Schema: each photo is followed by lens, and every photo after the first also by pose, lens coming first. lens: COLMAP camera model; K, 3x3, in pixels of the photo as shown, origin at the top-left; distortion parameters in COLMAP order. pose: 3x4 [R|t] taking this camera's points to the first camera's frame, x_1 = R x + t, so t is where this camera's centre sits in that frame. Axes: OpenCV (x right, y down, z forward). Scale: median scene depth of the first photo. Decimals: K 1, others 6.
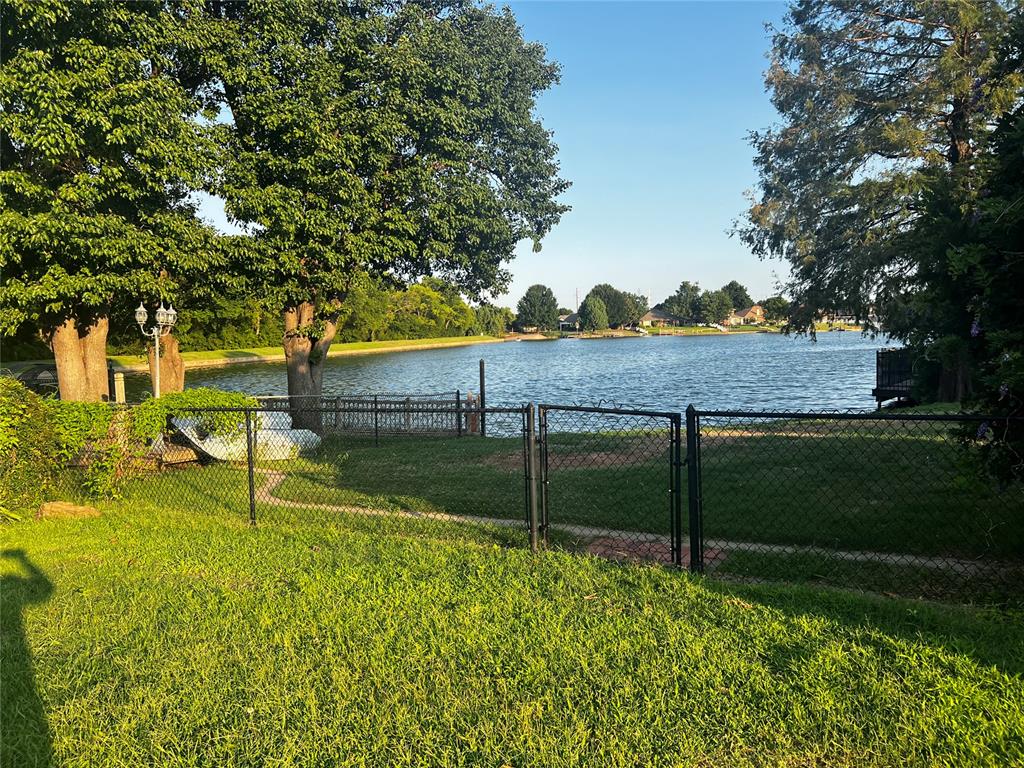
lens RADIAL K [[768.2, 0, 512.0], [0, 768.2, 384.0], [0, 0, 1]] dist [0.117255, -0.175851]
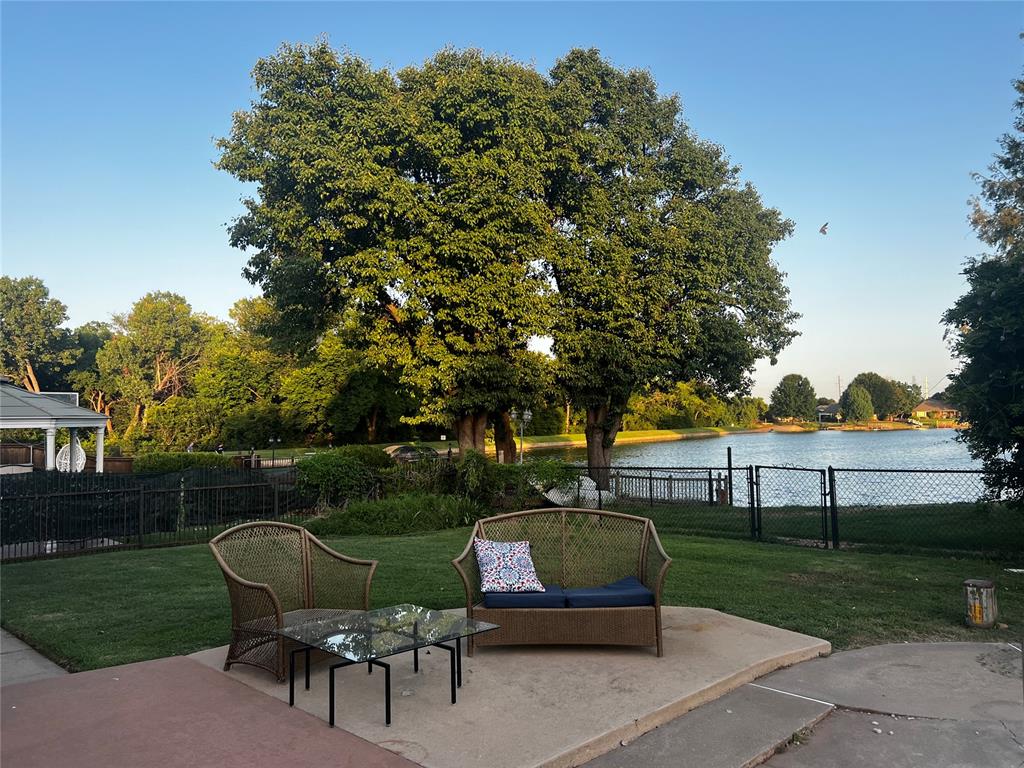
lens RADIAL K [[768.2, 0, 512.0], [0, 768.2, 384.0], [0, 0, 1]] dist [0.117255, -0.175851]
pose [[0.950296, -0.011512, -0.311134, 0.018422], [-0.024617, 0.993409, -0.111946, 0.016429], [0.310372, 0.114041, 0.943750, -0.337239]]
